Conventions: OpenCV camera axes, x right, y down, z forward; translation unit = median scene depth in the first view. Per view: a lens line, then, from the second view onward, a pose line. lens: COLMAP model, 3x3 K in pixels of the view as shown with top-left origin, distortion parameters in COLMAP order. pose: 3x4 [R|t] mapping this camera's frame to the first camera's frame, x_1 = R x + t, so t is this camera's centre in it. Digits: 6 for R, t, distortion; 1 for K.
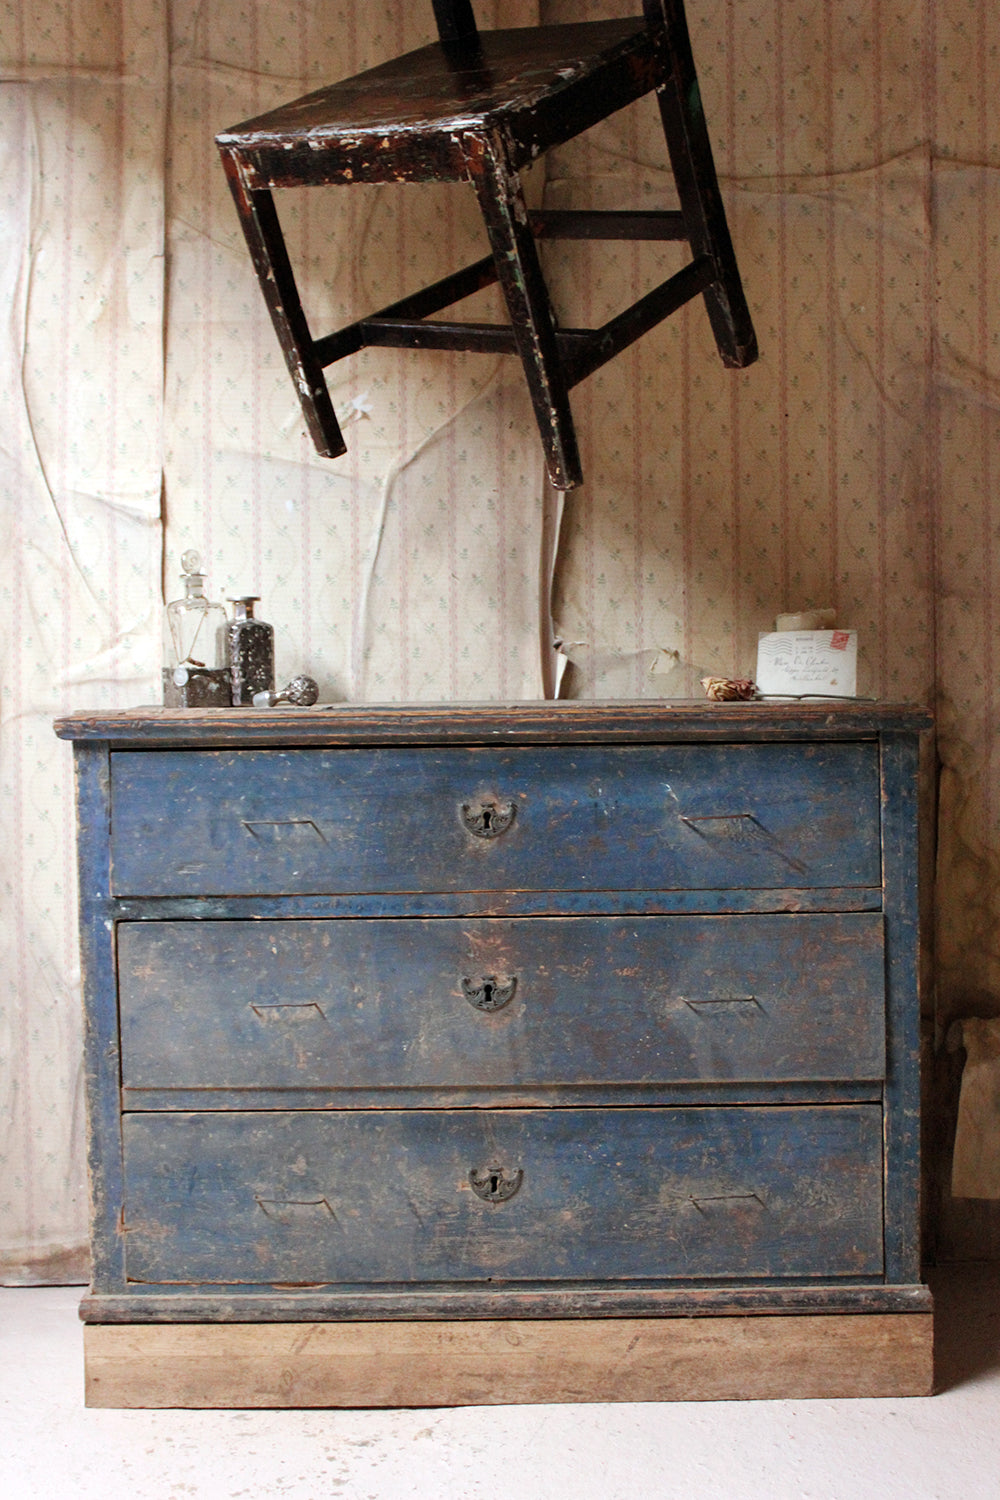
lens RADIAL K [[1839.0, 0, 494.2], [0, 1839.0, 741.0], [0, 0, 1]] dist [-0.048804, 0.000000]
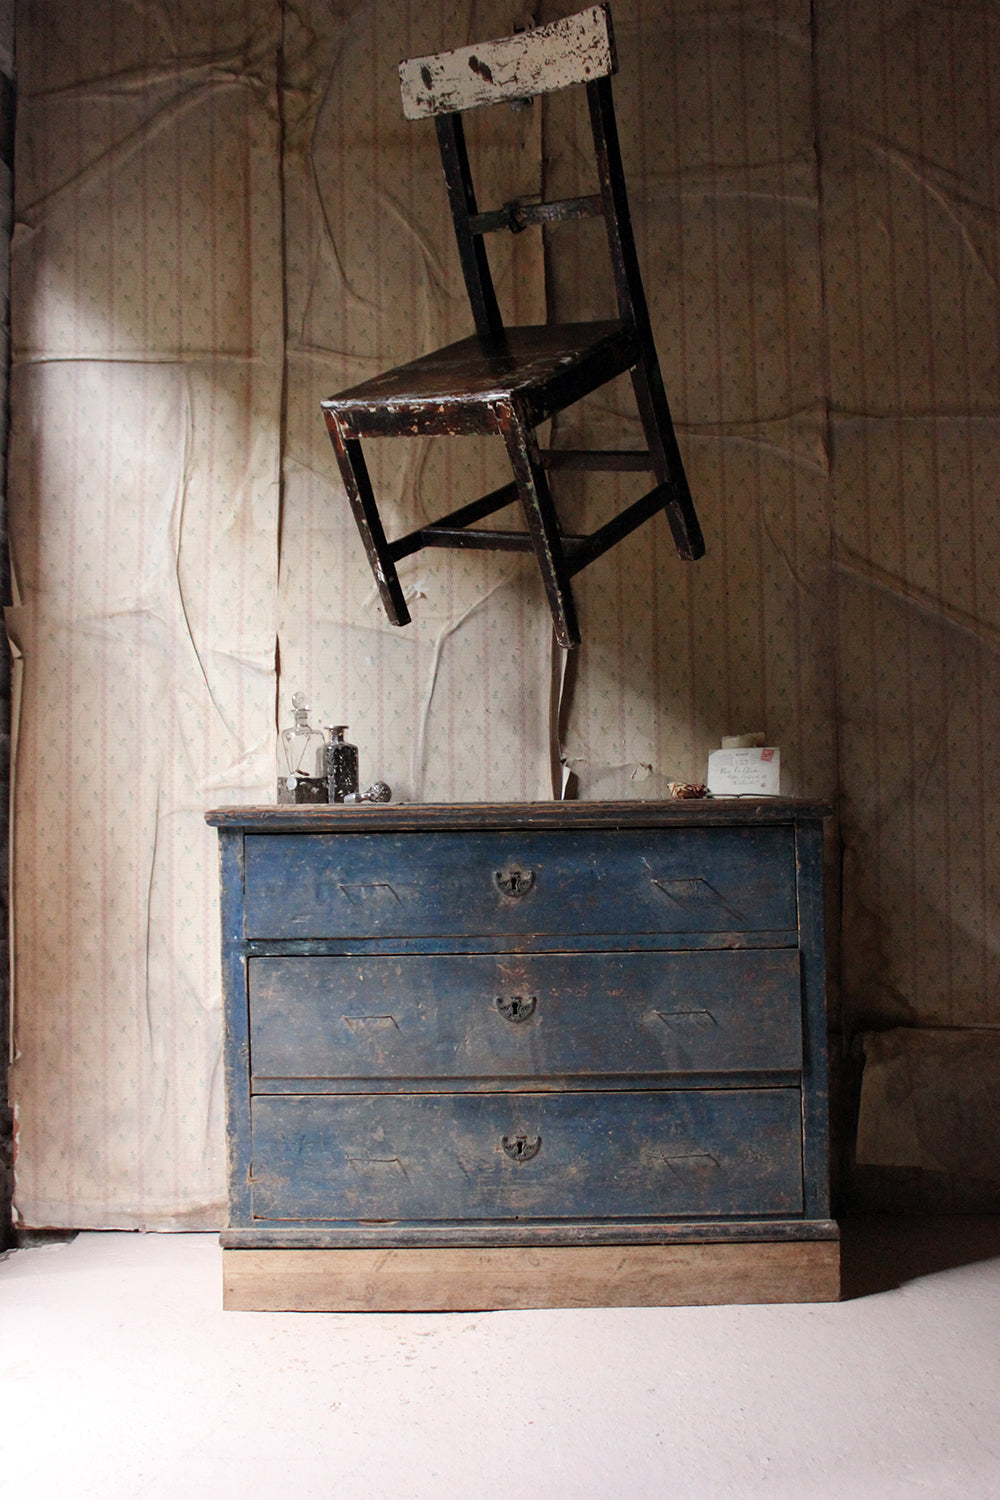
lens RADIAL K [[1484.7, 0, 487.2], [0, 1484.7, 742.2], [0, 0, 1]] dist [-0.096353, 0.000000]
pose [[0.999880, -0.004446, -0.014869, -0.006761], [0.003340, 0.997282, -0.073598, 0.018876], [0.015156, 0.073539, 0.997177, -0.128633]]
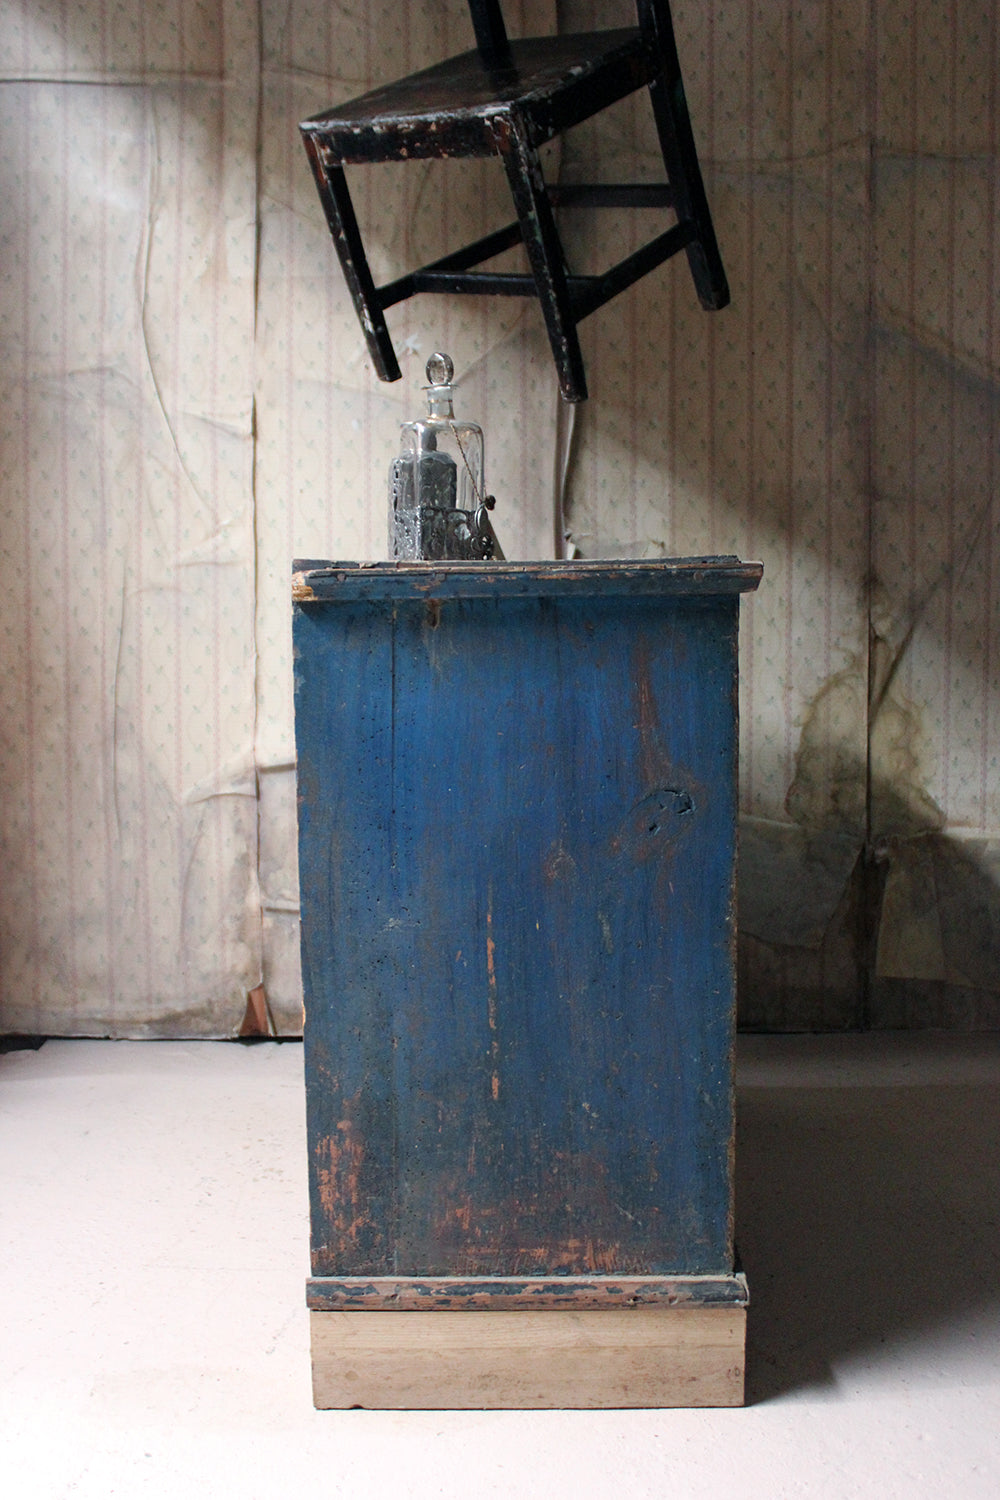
lens RADIAL K [[1565.7, 0, 487.7], [0, 1565.7, 744.4], [0, 0, 1]] dist [-0.085996, 0.000000]
pose [[0.999753, 0.007870, -0.020774, 0.003566], [-0.006875, 0.998846, 0.047527, 0.046633], [0.021124, -0.047372, 0.998654, -0.084575]]
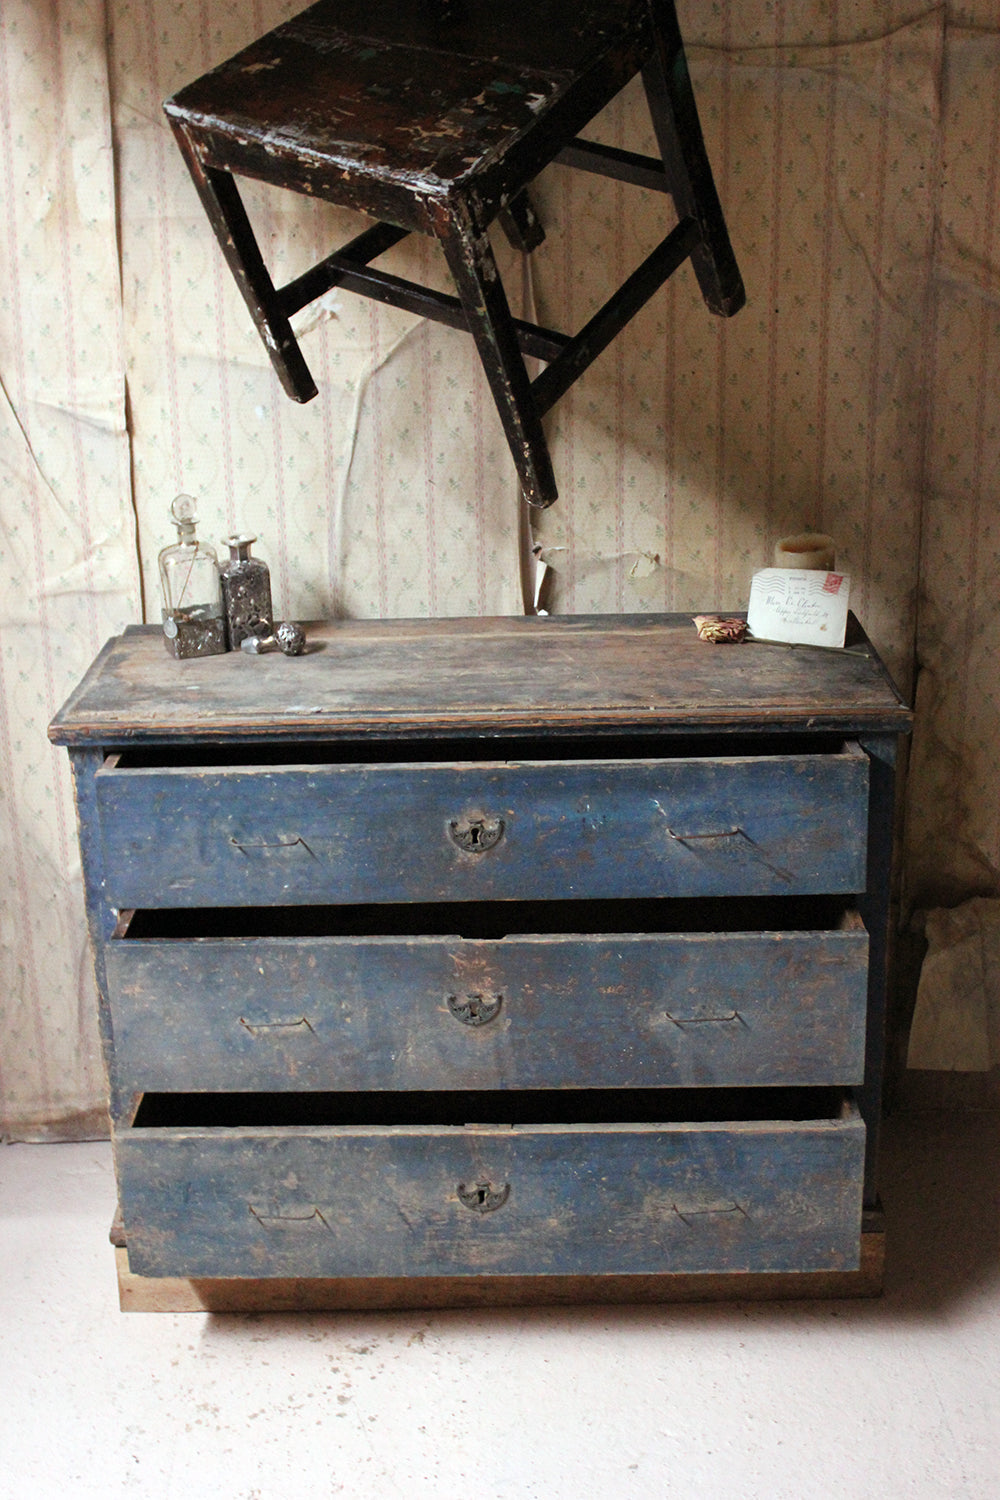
lens RADIAL K [[1963.7, 0, 490.7], [0, 1963.7, 753.3], [0, 0, 1]] dist [-0.029433, 0.000000]
pose [[0.999951, -0.009800, -0.001235, 0.011915], [0.009731, 0.955938, 0.293408, -0.309977], [-0.001695, -0.293406, 0.955987, -0.047919]]
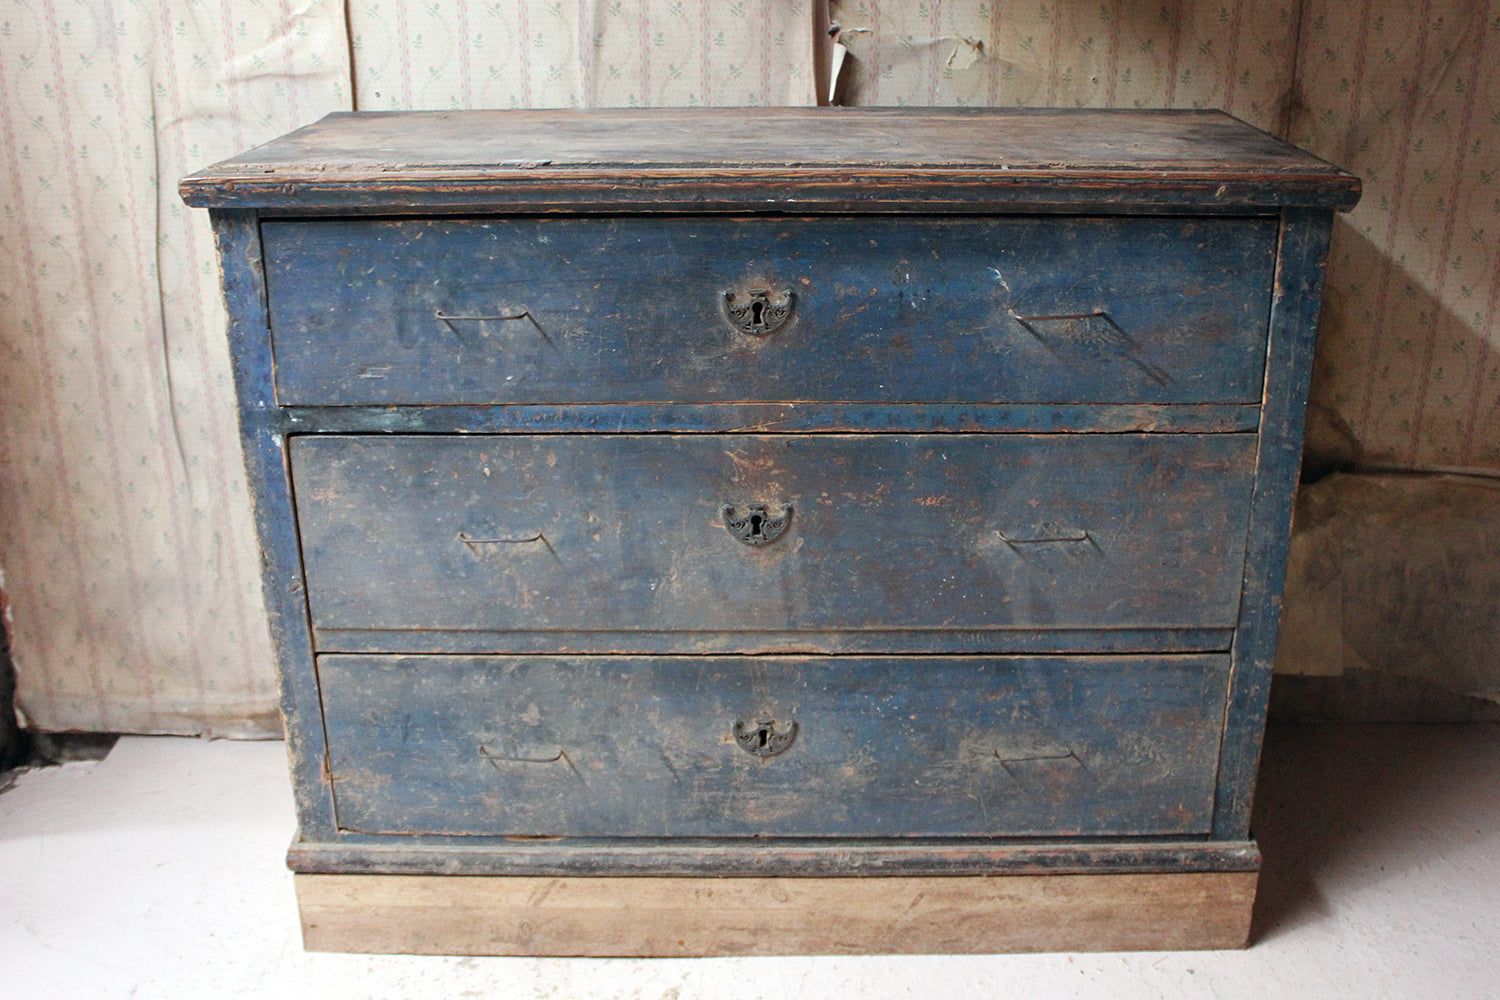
lens RADIAL K [[1565.7, 0, 739.4], [0, 1565.7, 522.8], [0, 0, 1]] dist [-0.085996, 0.000000]
pose [[0.999943, 0.009413, -0.005099, -0.007123], [-0.007087, 0.939062, 0.343673, -0.097131], [0.008023, -0.343618, 0.939075, 0.358567]]
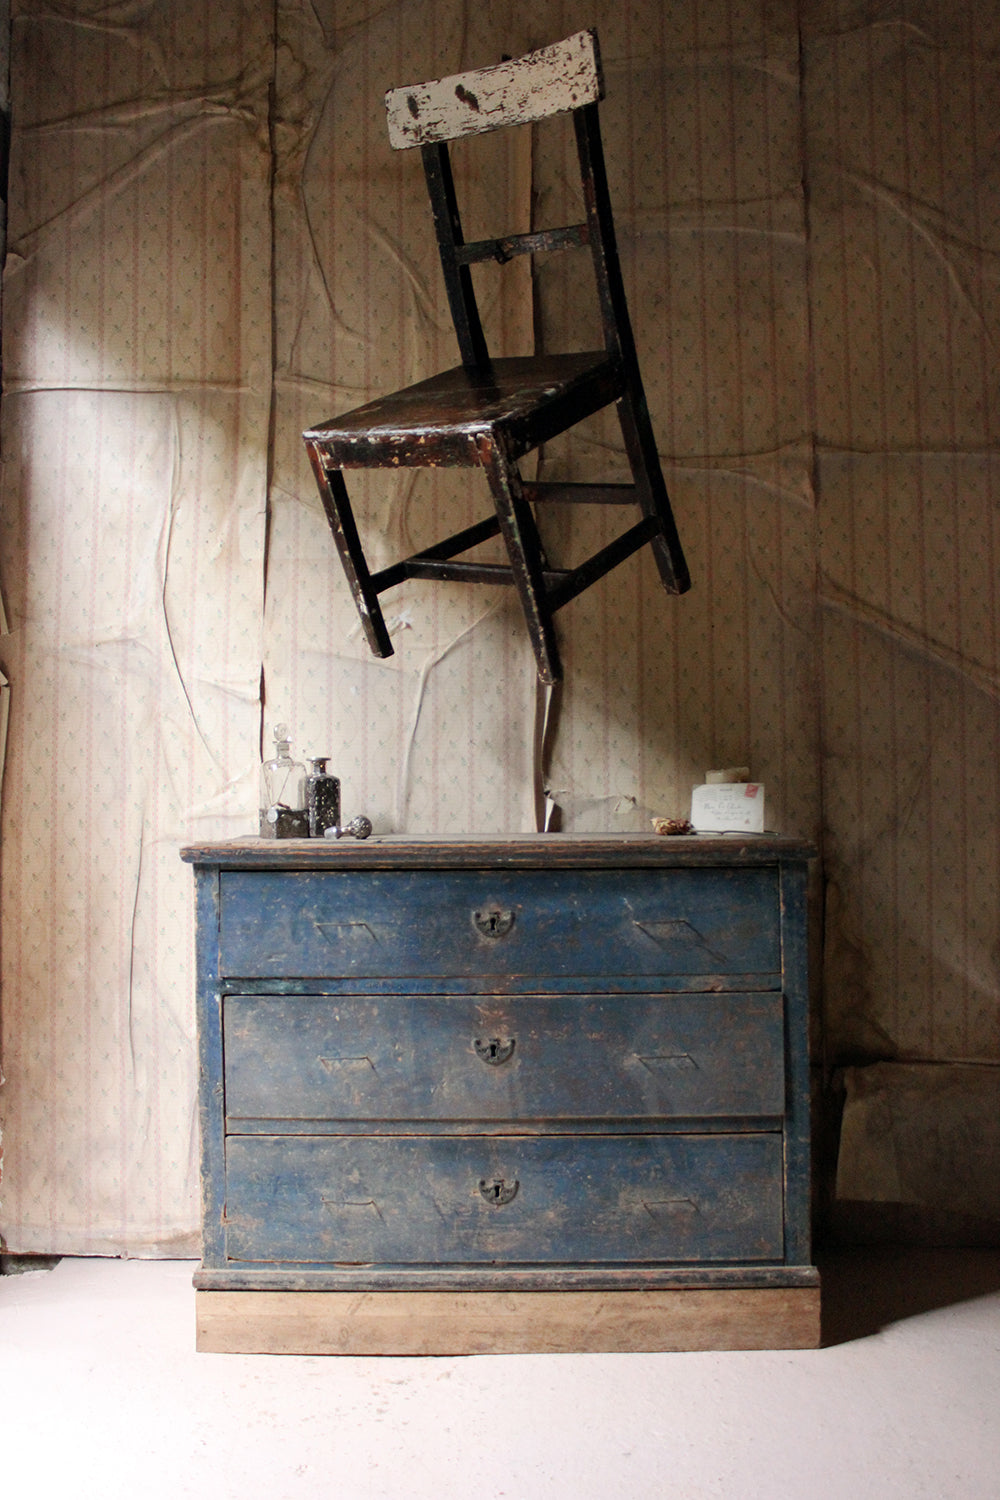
lens RADIAL K [[1361.3, 0, 491.8], [0, 1361.3, 741.9], [0, 0, 1]] dist [-0.127134, 0.074761]
pose [[0.999903, 0.003387, -0.013530, 0.008267], [-0.004398, 0.997142, -0.075426, -0.015651], [0.013235, 0.075478, 0.997060, -0.018284]]
